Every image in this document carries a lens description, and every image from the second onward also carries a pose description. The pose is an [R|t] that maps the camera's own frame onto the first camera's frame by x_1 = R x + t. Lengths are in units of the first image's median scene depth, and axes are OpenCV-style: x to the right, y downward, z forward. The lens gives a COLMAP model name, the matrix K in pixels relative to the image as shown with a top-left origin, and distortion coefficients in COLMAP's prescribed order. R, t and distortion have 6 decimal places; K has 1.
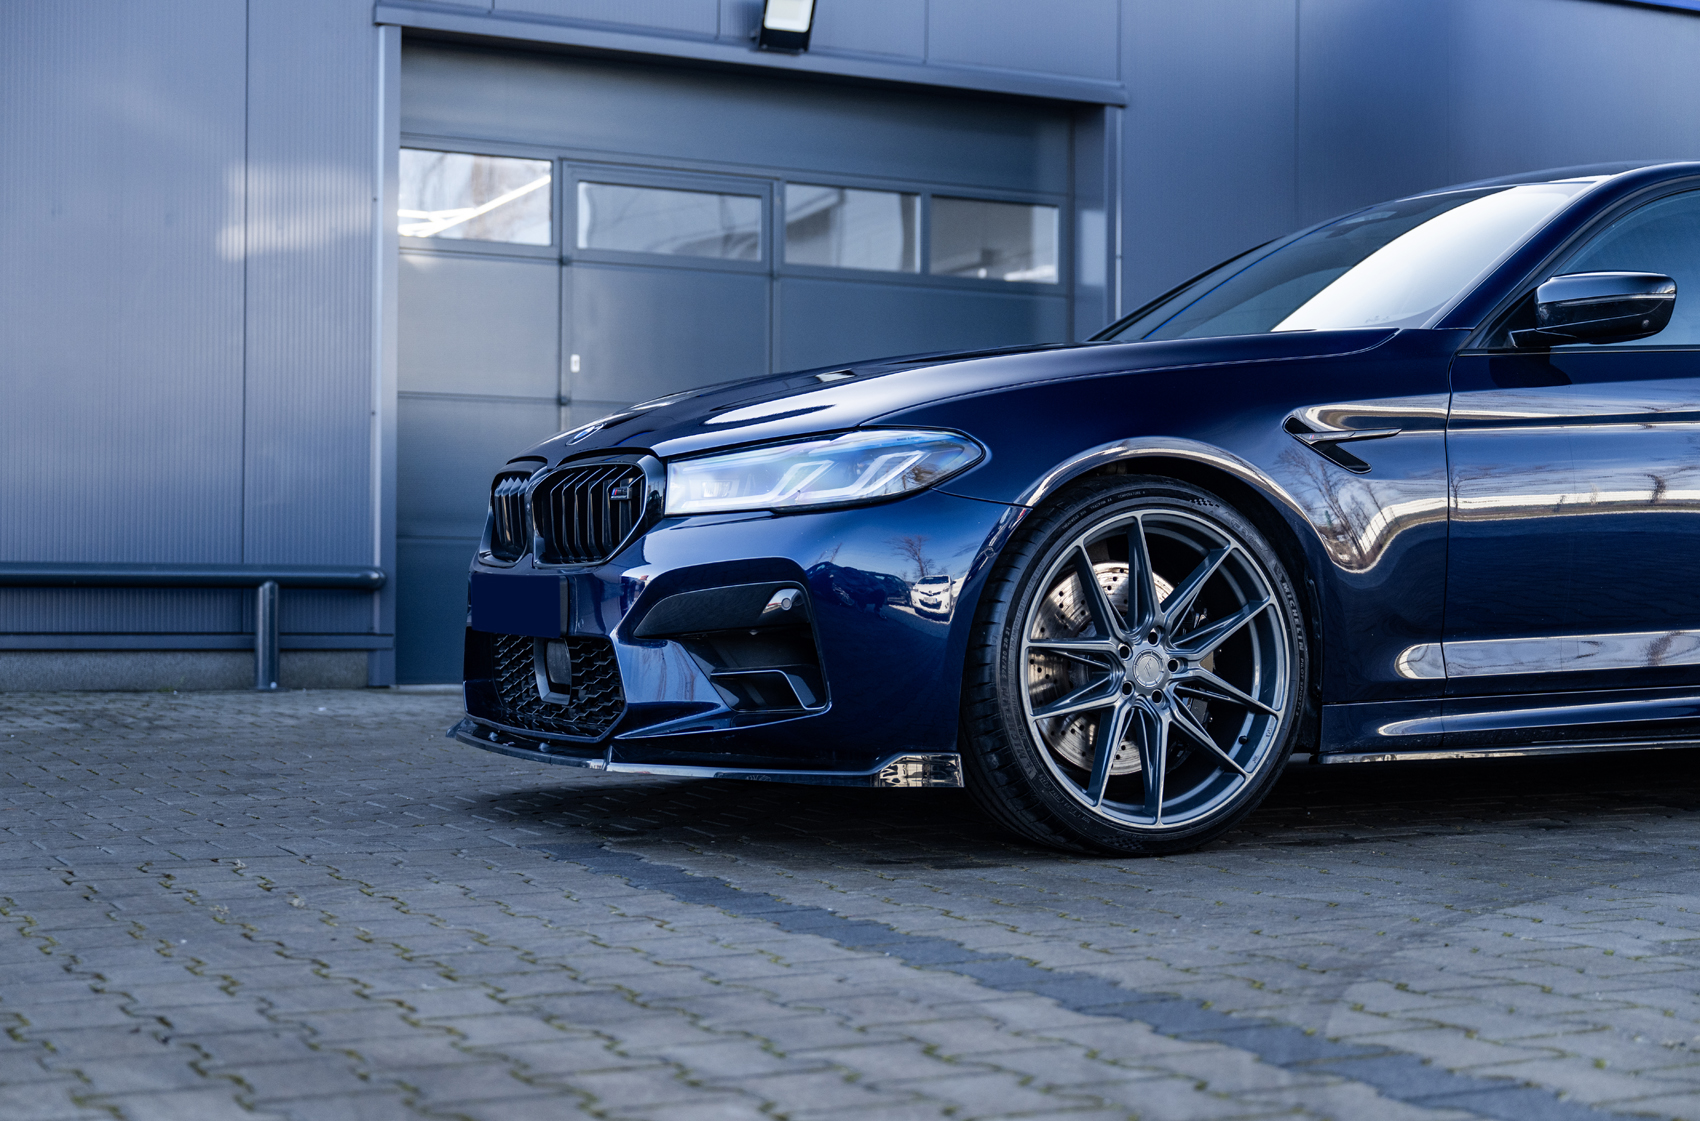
lens RADIAL K [[2528.5, 0, 850.0], [0, 2528.5, 560.5], [0, 0, 1]] dist [0.008065, 0.026593]
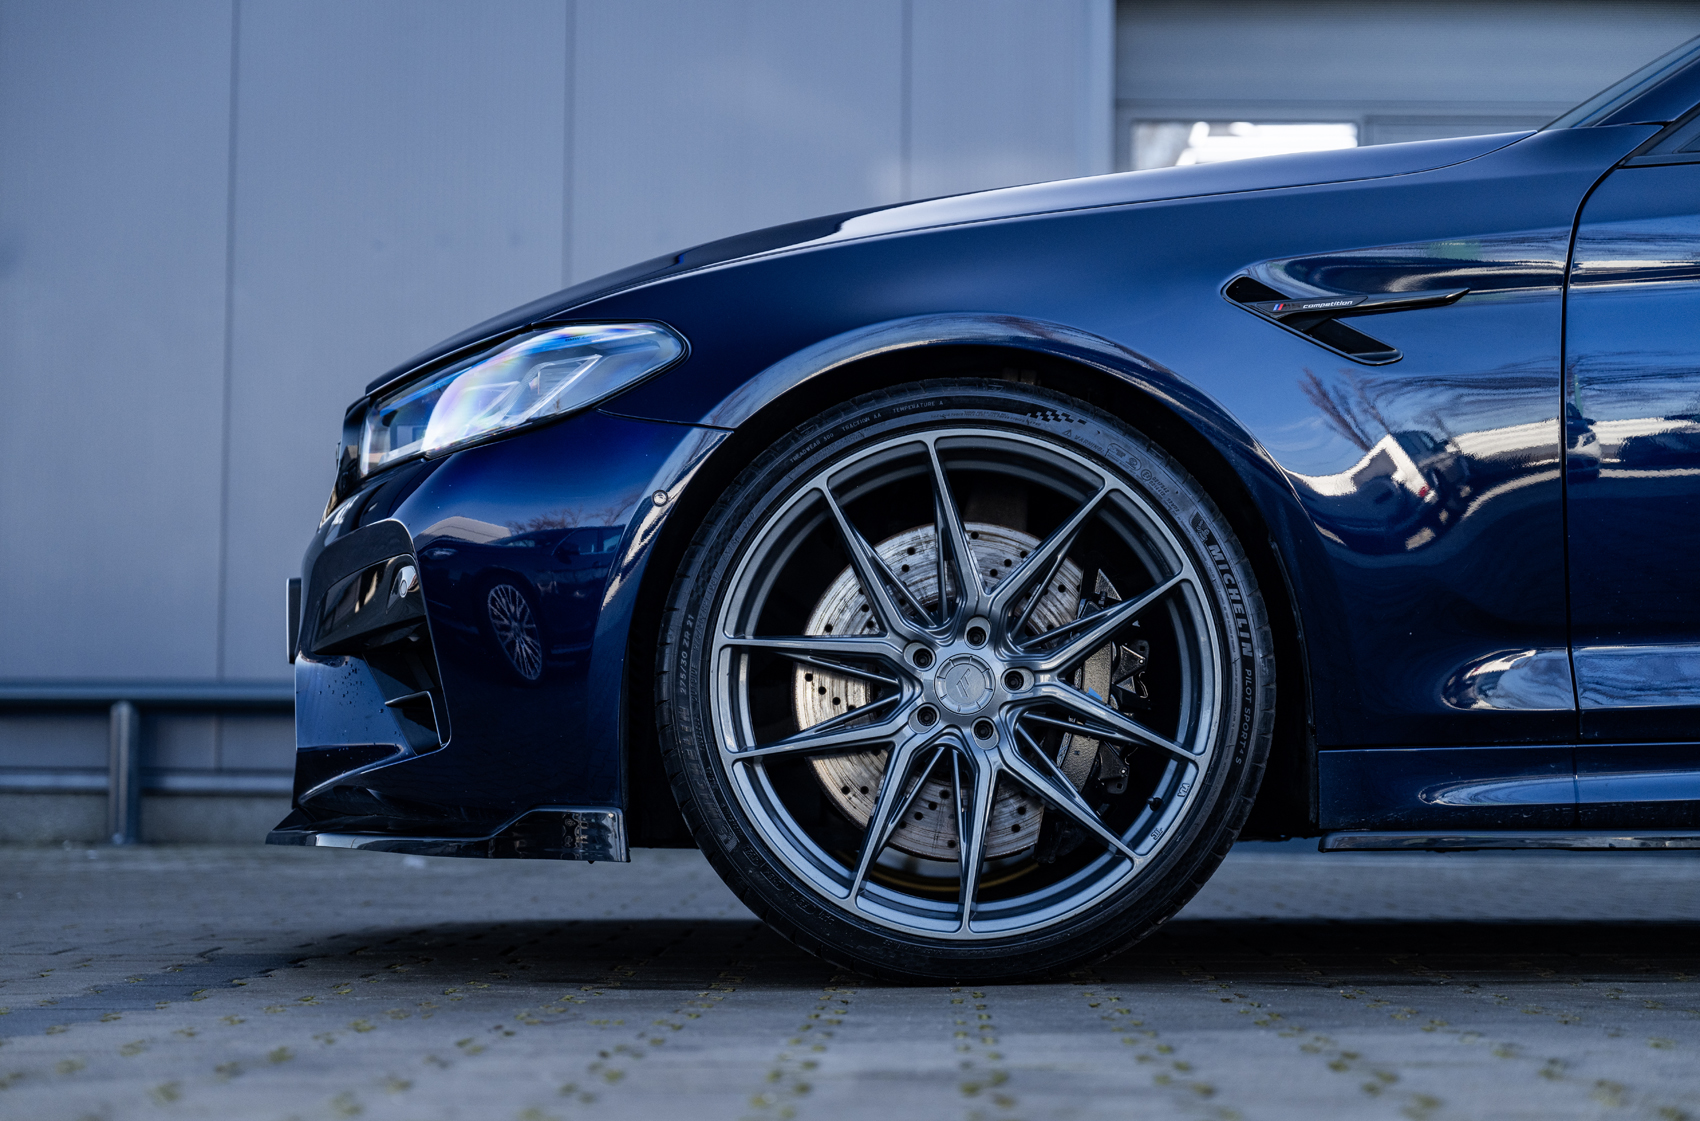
lens RADIAL K [[3324.5, 0, 850.0], [0, 3324.5, 560.5], [0, 0, 1]] dist [0.006728, -0.158244]
pose [[0.889606, -0.033798, -0.455476, 0.459975], [0.006249, 0.998066, -0.061856, 0.061757], [0.456686, 0.052182, 0.888096, 0.248928]]
